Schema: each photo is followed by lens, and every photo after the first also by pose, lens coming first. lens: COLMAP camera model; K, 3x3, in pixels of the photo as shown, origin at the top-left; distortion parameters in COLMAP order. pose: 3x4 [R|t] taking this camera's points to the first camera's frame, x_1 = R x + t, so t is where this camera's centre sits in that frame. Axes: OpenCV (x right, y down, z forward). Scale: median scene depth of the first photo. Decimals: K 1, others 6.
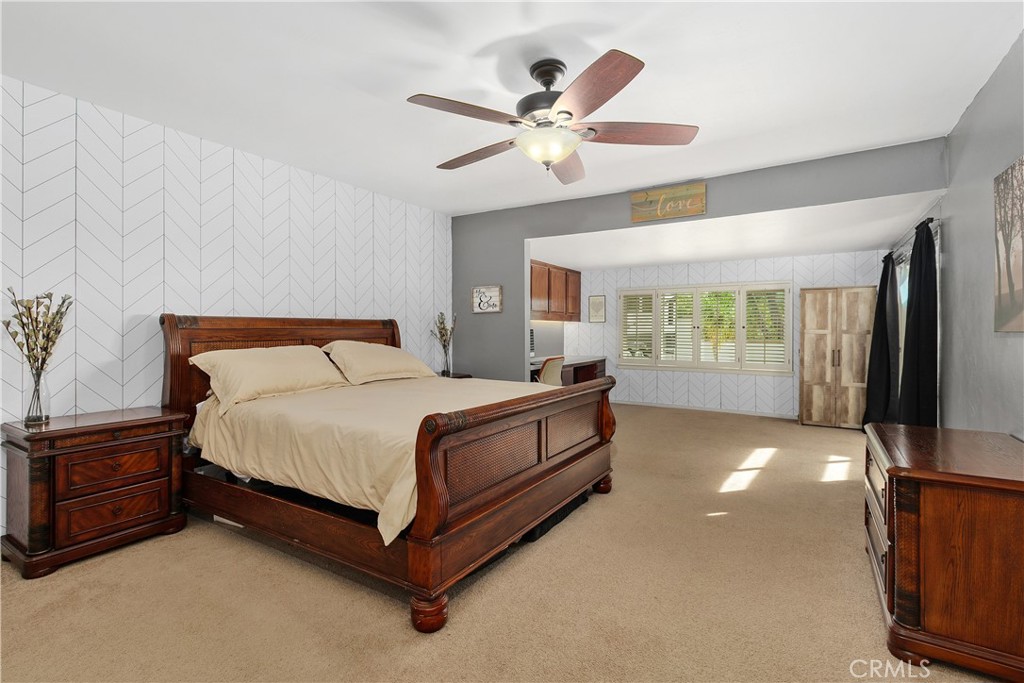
lens RADIAL K [[466.4, 0, 509.4], [0, 466.4, 337.0], [0, 0, 1]] dist [0.000116, -0.000452]
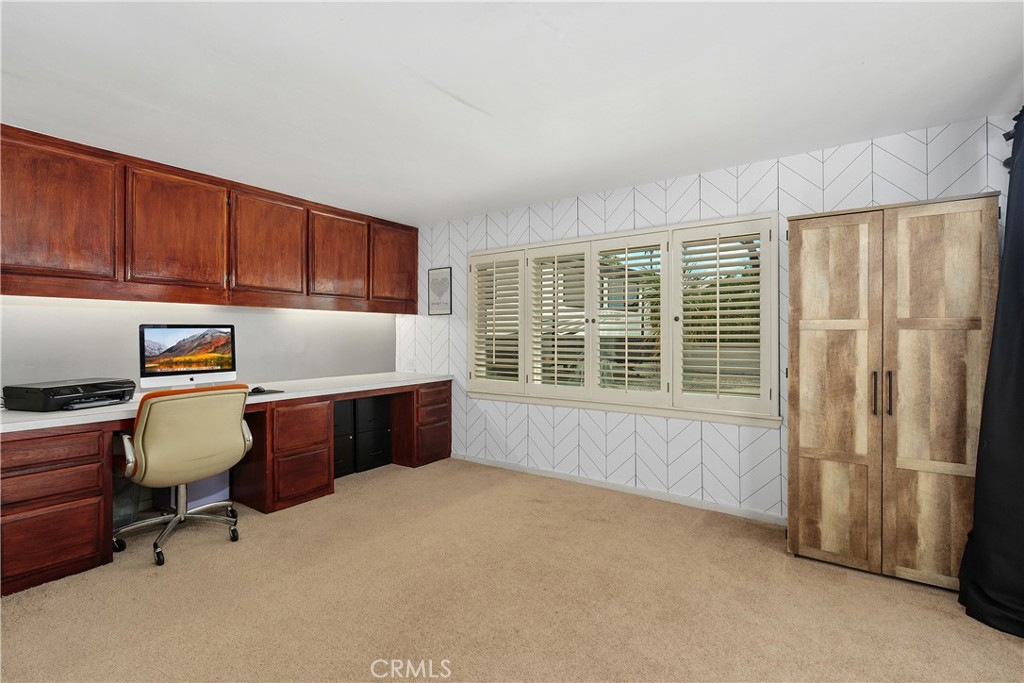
lens RADIAL K [[466.4, 0, 515.1], [0, 466.4, 339.0], [0, 0, 1]] dist [0.000116, -0.000452]
pose [[0.999157, -0.005524, -0.040681, 0.413212], [0.005313, 0.999972, -0.005288, 0.001659], [0.040709, 0.005067, 0.999158, 0.601839]]
